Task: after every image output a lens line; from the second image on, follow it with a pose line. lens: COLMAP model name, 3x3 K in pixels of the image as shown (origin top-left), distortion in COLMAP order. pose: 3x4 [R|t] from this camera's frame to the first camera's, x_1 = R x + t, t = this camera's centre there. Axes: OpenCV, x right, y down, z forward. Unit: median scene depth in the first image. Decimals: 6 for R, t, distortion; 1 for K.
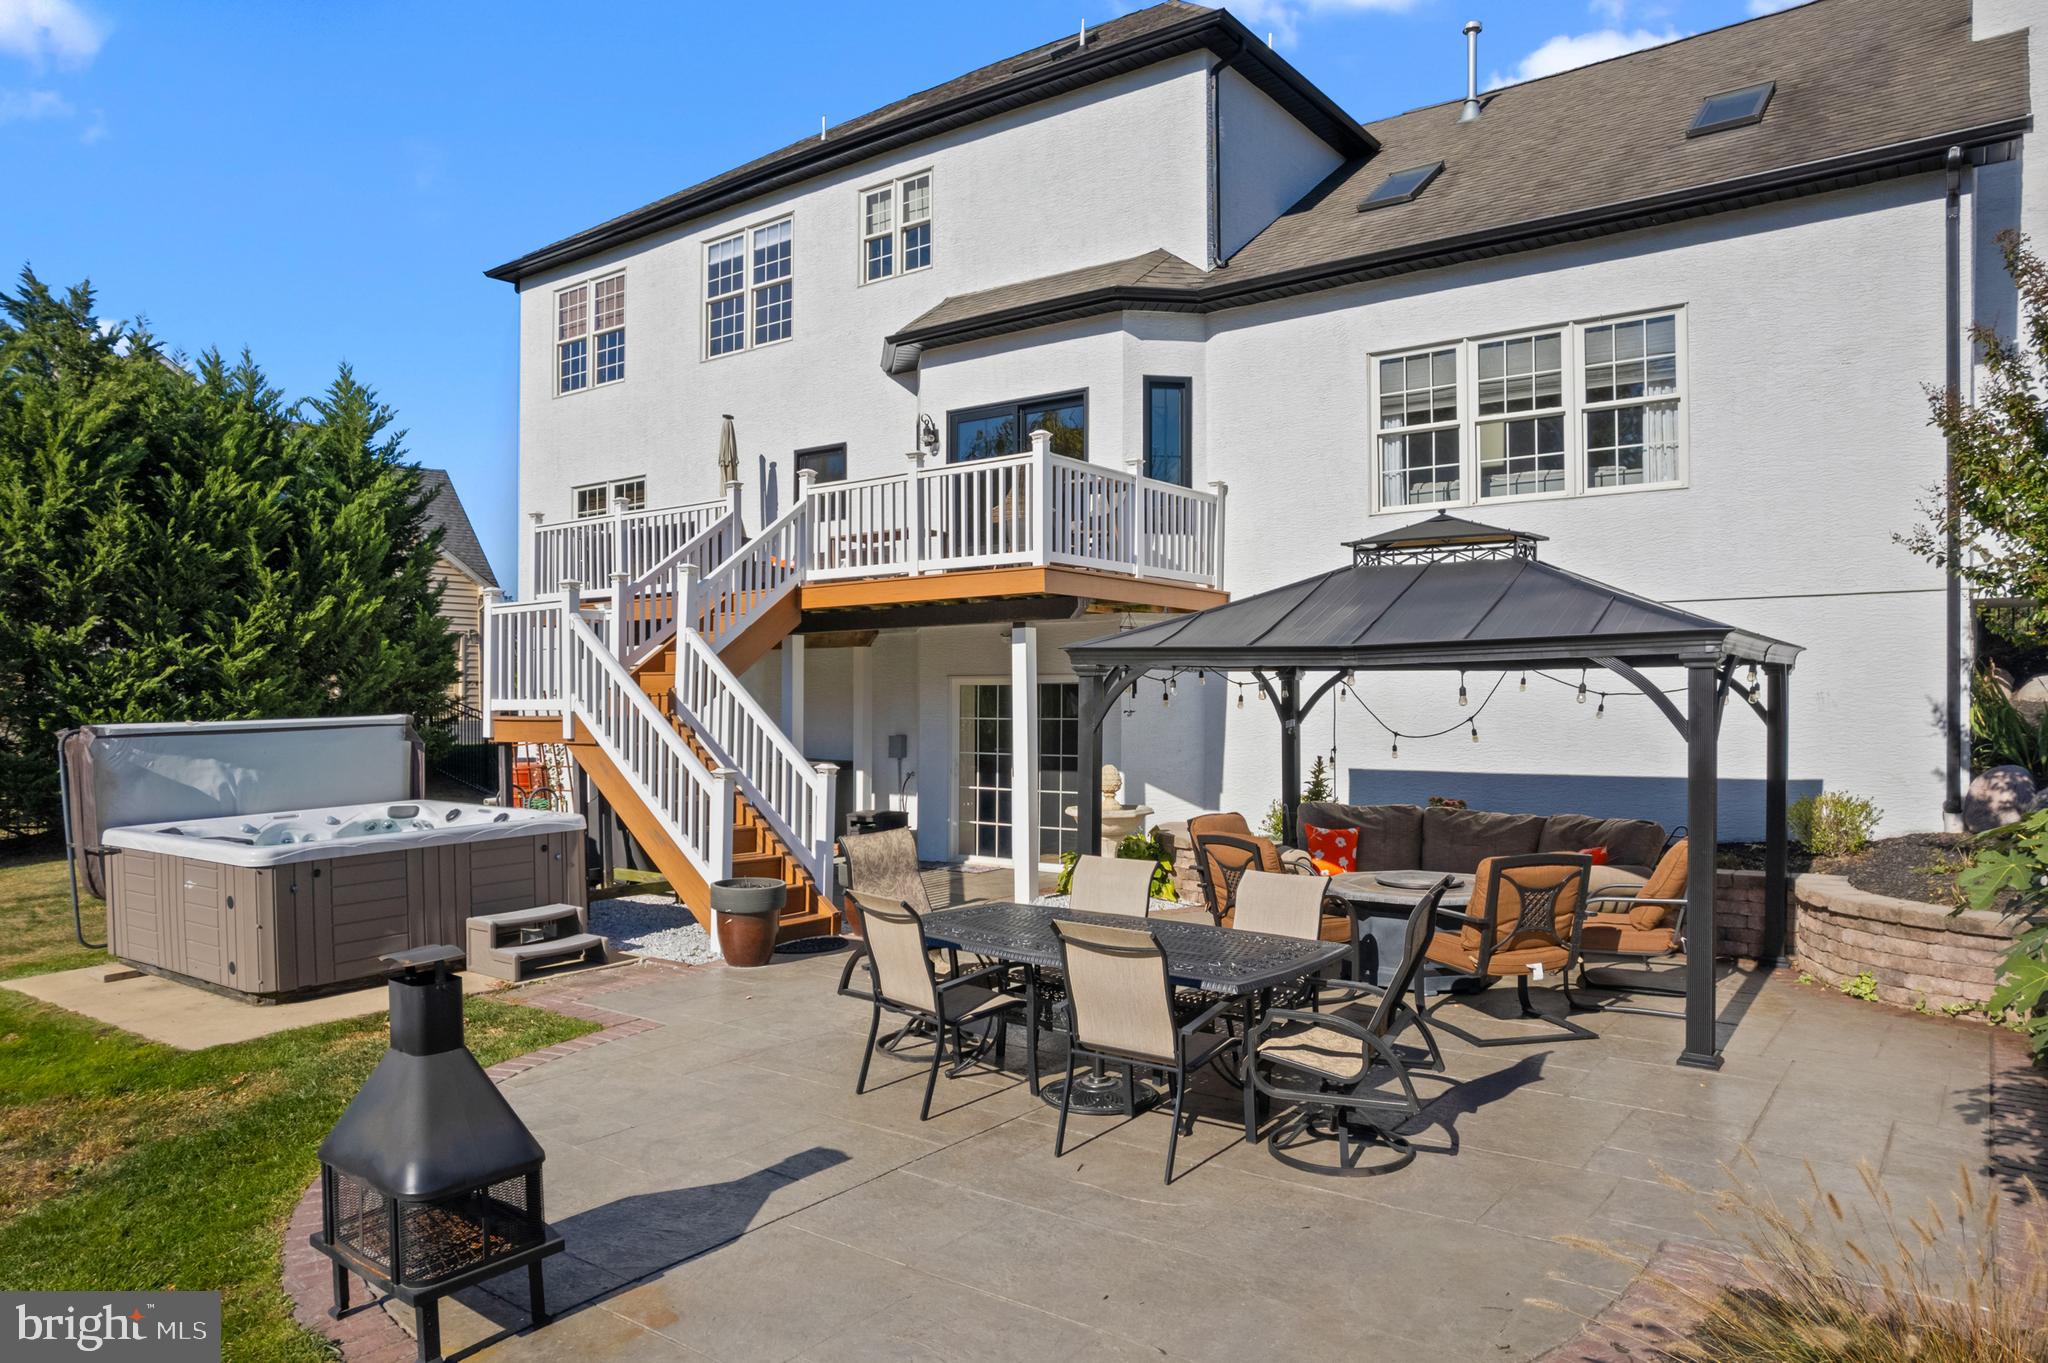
lens RADIAL K [[1335.6, 0, 1023.0], [0, 1335.6, 691.7], [0, 0, 1]] dist [-0.071252, 0.065245]
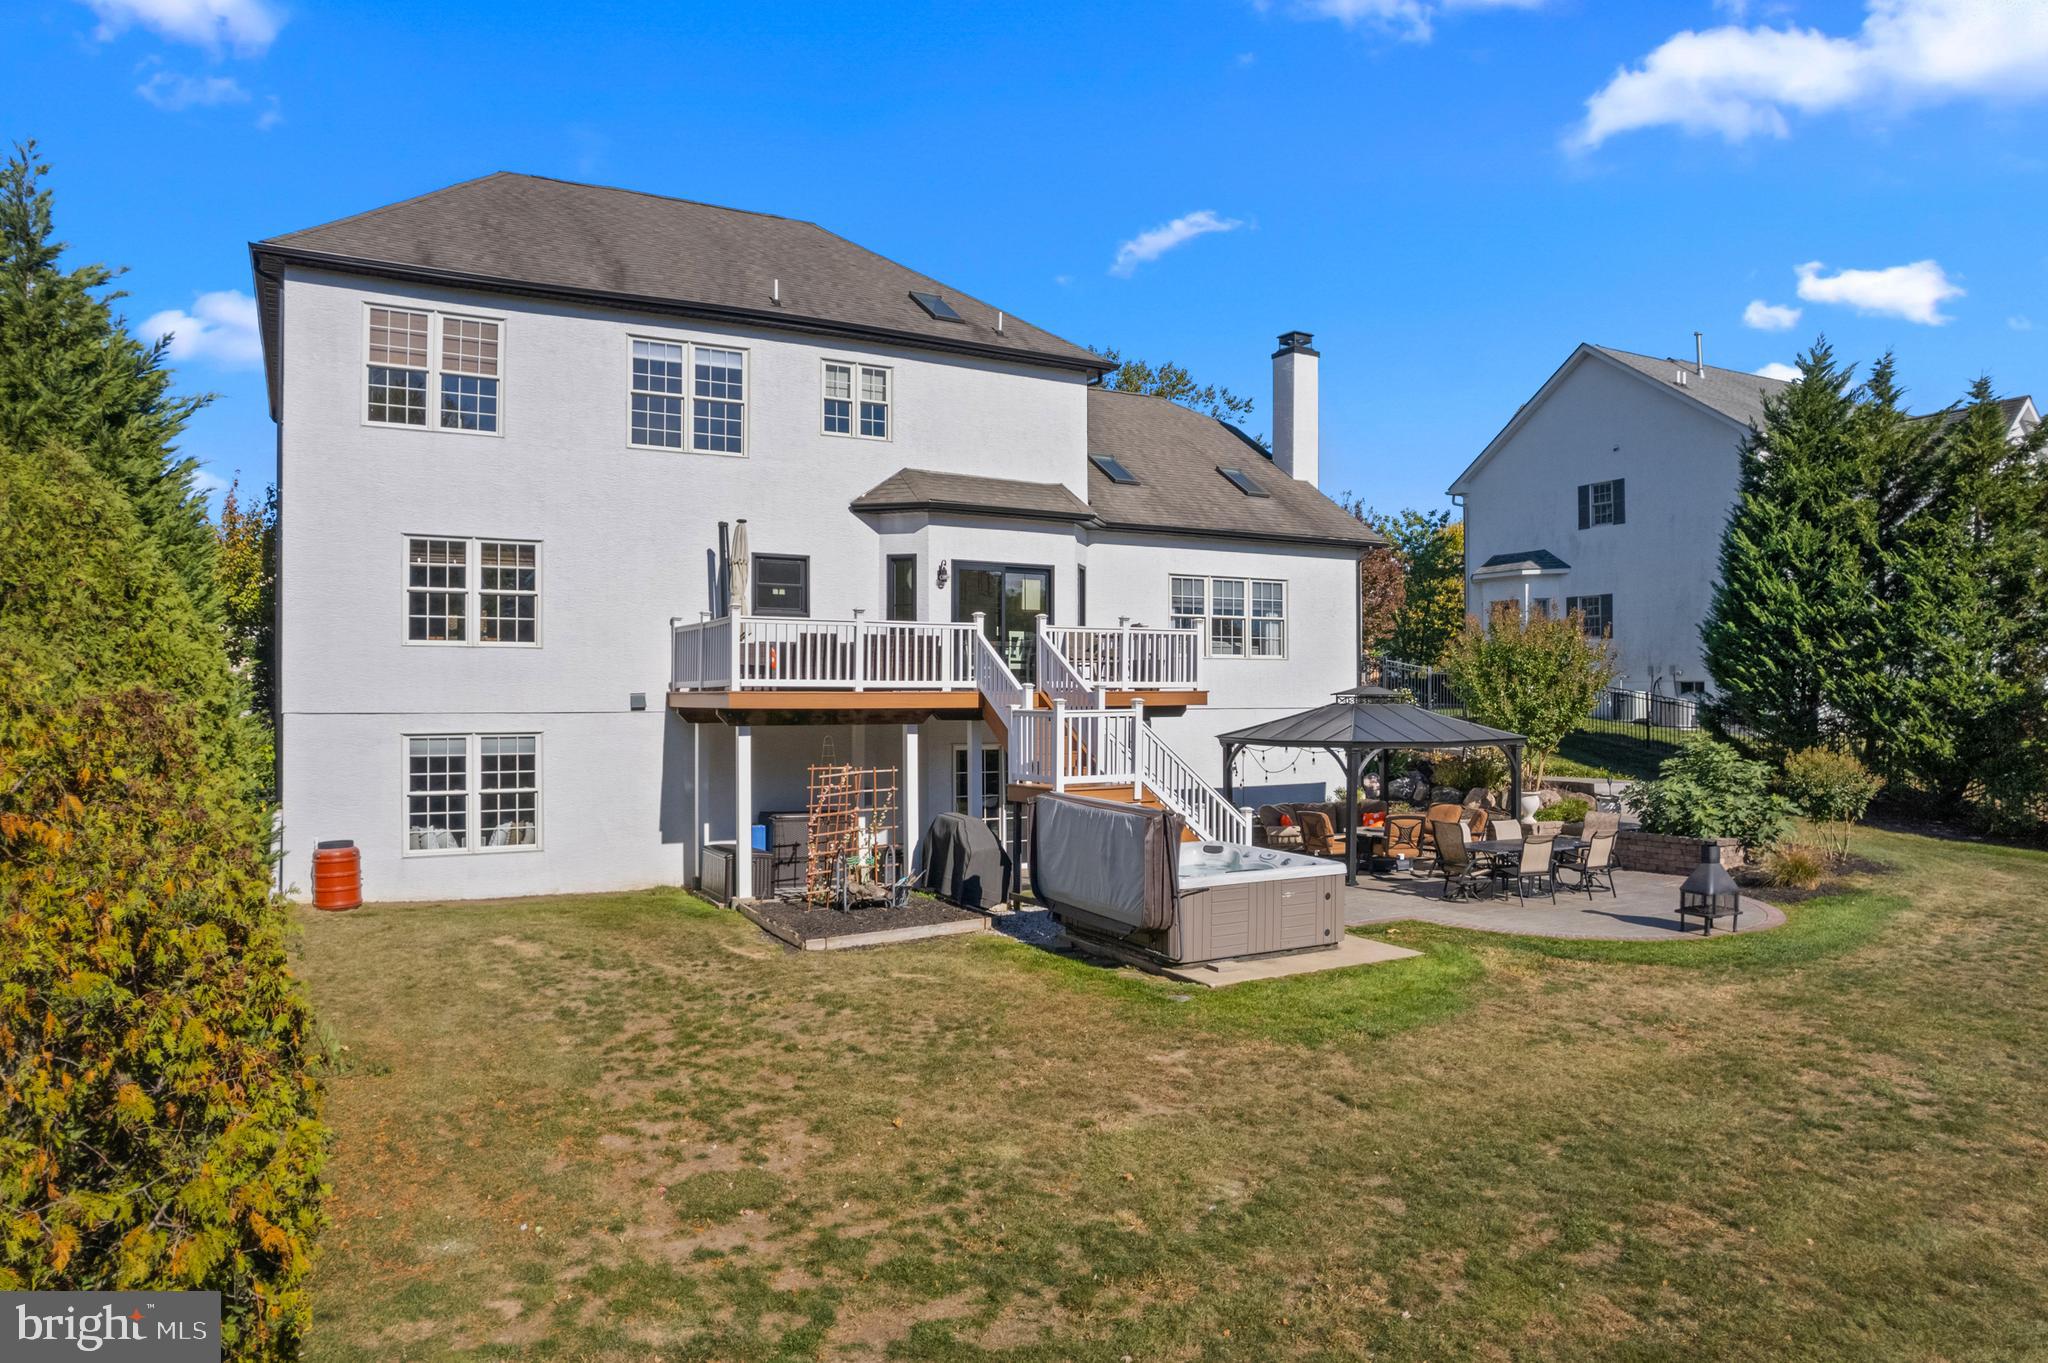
lens RADIAL K [[1335.6, 0, 1022.1], [0, 1335.6, 694.5], [0, 0, 1]] dist [-0.071252, 0.065245]
pose [[0.407148, 0.007177, 0.913334, -1.589026], [-0.005197, 0.999971, -0.005542, -0.067590], [-0.913347, -0.002490, 0.407174, 0.406888]]
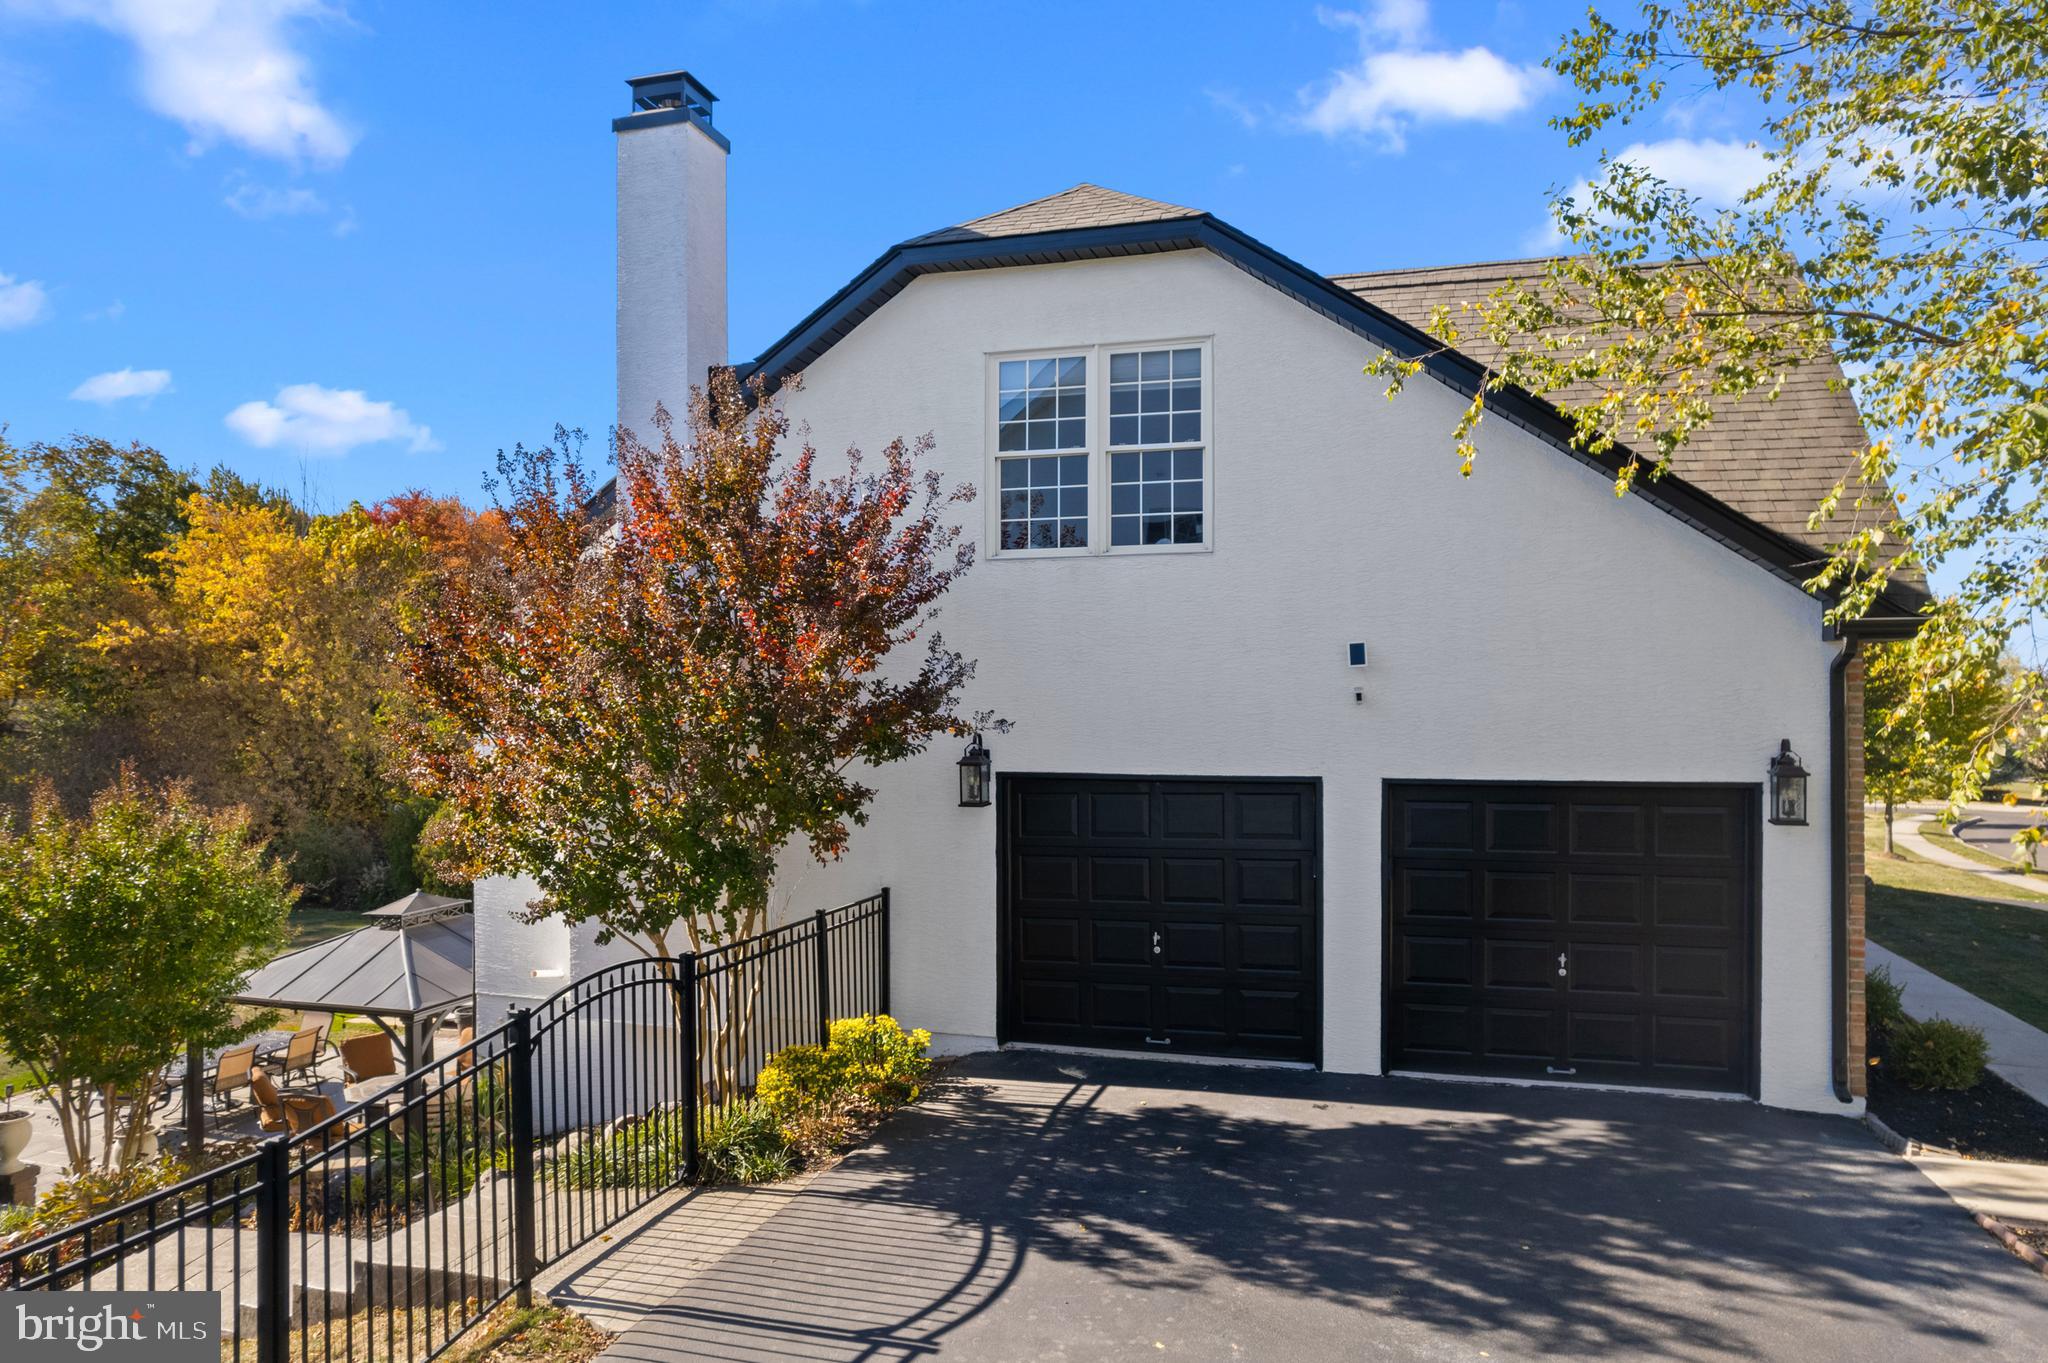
lens RADIAL K [[1335.6, 0, 1023.3], [0, 1335.6, 690.1], [0, 0, 1]] dist [-0.071252, 0.065245]
pose [[0.929618, 0.003402, 0.368510, -0.656537], [-0.001436, 0.999983, -0.005610, -0.273639], [-0.368523, 0.004686, 0.929607, 0.646061]]
